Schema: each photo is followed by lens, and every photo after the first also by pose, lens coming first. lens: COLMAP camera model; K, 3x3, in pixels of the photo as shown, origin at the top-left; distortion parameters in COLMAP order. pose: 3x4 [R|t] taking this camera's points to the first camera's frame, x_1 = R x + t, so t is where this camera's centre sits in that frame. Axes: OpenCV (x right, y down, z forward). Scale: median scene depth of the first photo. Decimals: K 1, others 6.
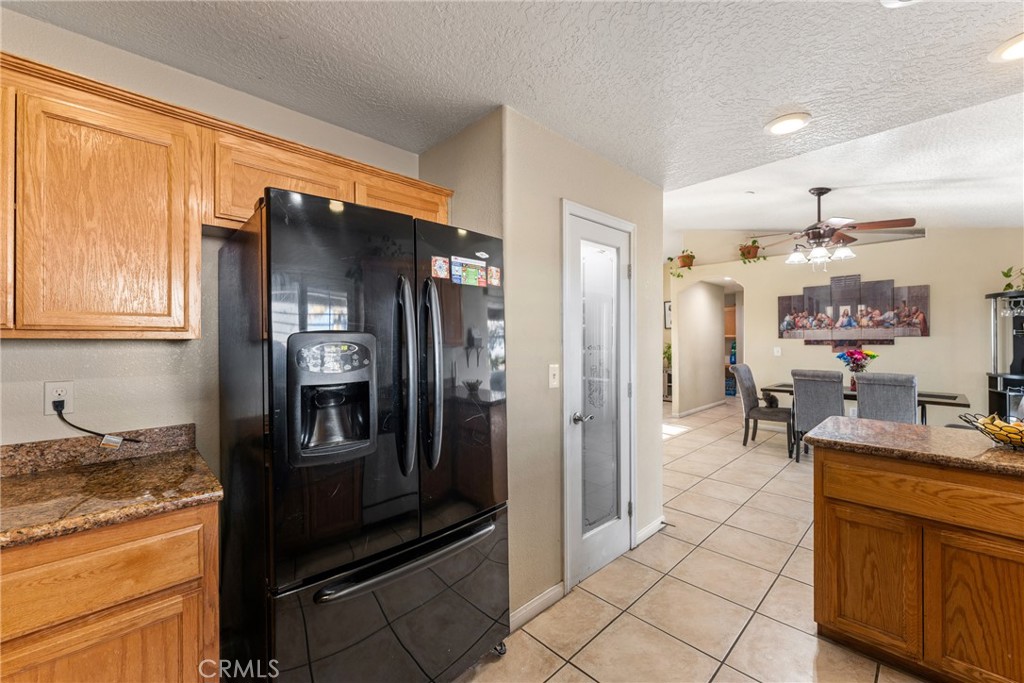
lens RADIAL K [[414.7, 0, 503.7], [0, 414.7, 338.6], [0, 0, 1]] dist [-0.000918, 0.001907]
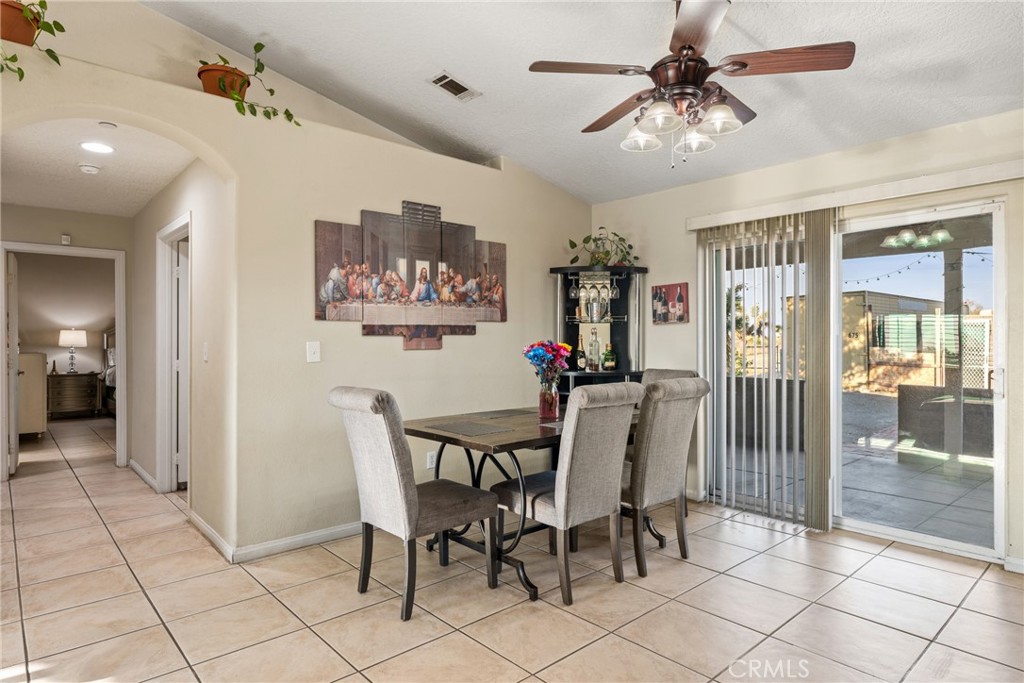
lens RADIAL K [[577.3, 0, 513.6], [0, 577.3, 343.5], [0, 0, 1]] dist [0.001832, -0.001399]
pose [[0.033544, 0.000298, 0.999437, 0.097188], [0.002504, 0.999997, -0.000382, 0.026061], [-0.999434, 0.002515, 0.033543, 0.861259]]
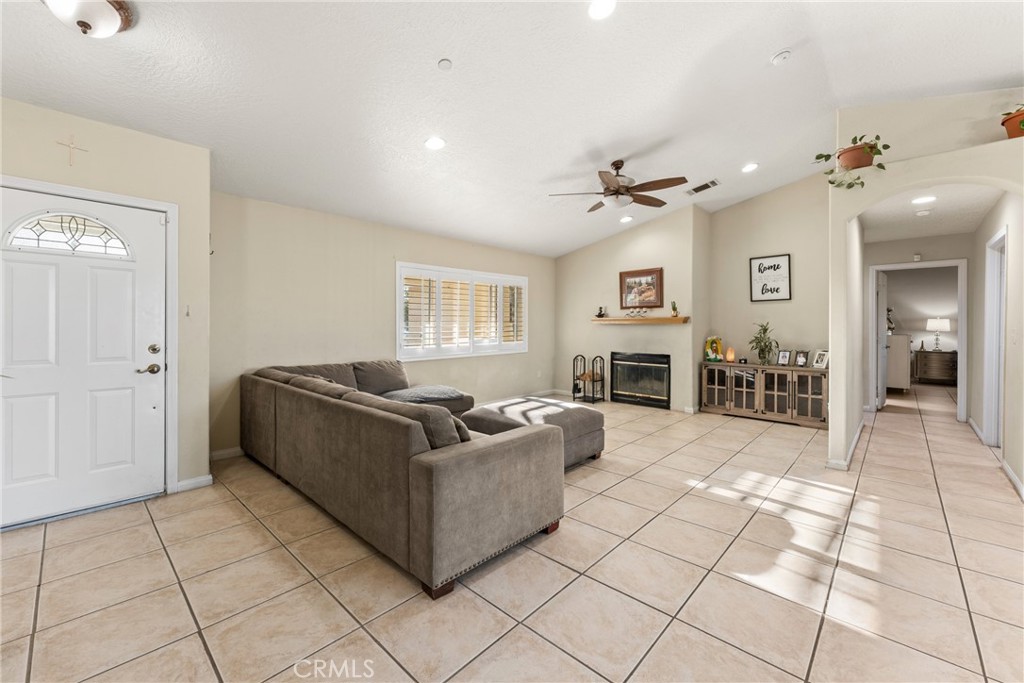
lens RADIAL K [[414.7, 0, 513.6], [0, 414.7, 327.1], [0, 0, 1]] dist [-0.000918, 0.001907]
pose [[0.998257, 0.010240, 0.058117, -0.013183], [-0.010441, 0.999941, 0.003149, 0.027770], [-0.058081, -0.003751, 0.998305, 0.675540]]
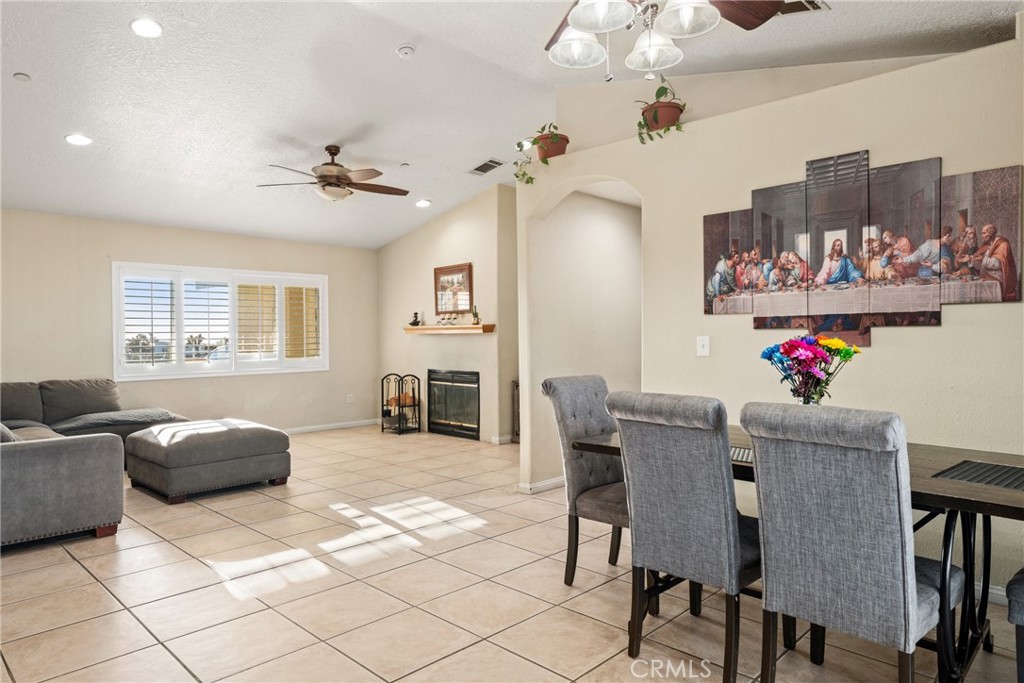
lens RADIAL K [[637.1, 0, 507.9], [0, 637.1, 341.4], [0, 0, 1]] dist [0.000968, -0.000517]
pose [[0.999530, 0.003759, 0.030416, 0.487806], [-0.003998, 0.999962, 0.007772, 0.024698], [-0.030385, -0.007889, 0.999507, 0.392575]]
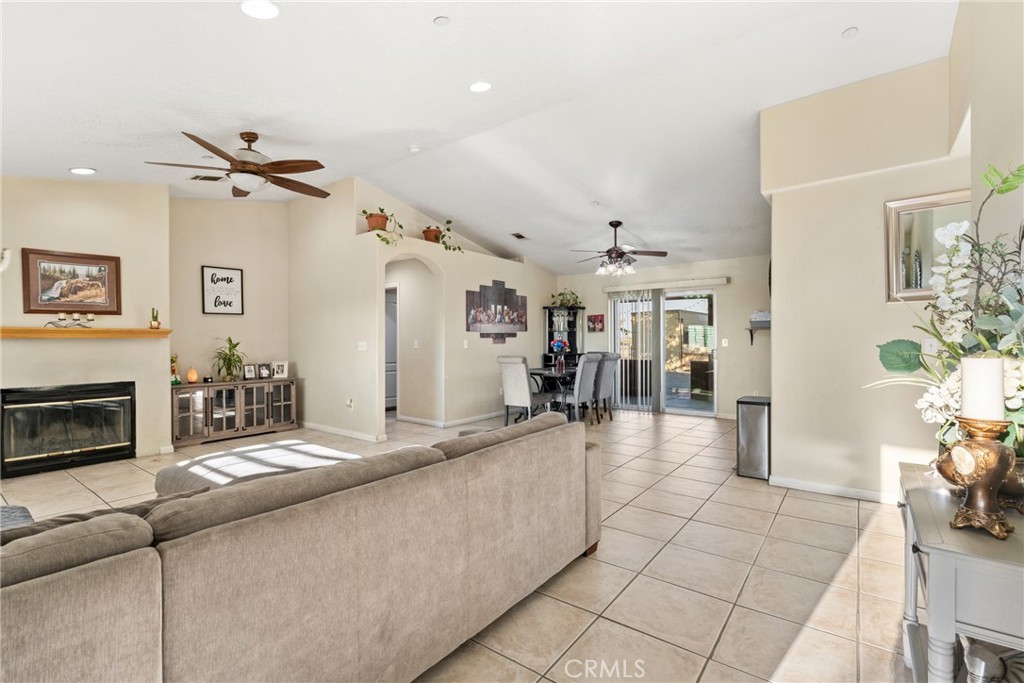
lens RADIAL K [[463.2, 0, 512.6], [0, 463.2, 342.3], [0, 0, 1]] dist [-0.002745, -0.000092]
pose [[-0.161854, 0.004655, 0.986804, -0.524532], [0.007110, 0.999968, -0.003551, 0.034261], [-0.986789, 0.006441, -0.161882, 1.182538]]
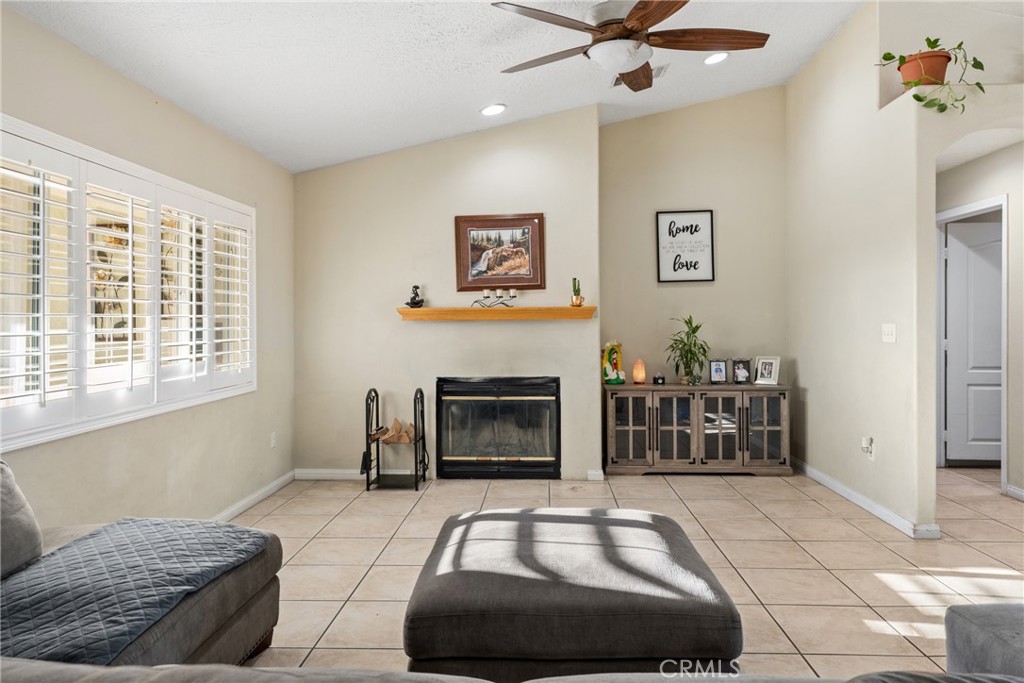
lens RADIAL K [[700.0, 0, 512.3], [0, 700.0, 326.9], [0, 0, 1]] dist [-0.004473, 0.001633]
pose [[0.724378, -0.000731, 0.689402, -0.273154], [0.002610, 0.999995, -0.001683, 0.030302], [-0.689398, 0.003018, 0.724377, 1.074003]]
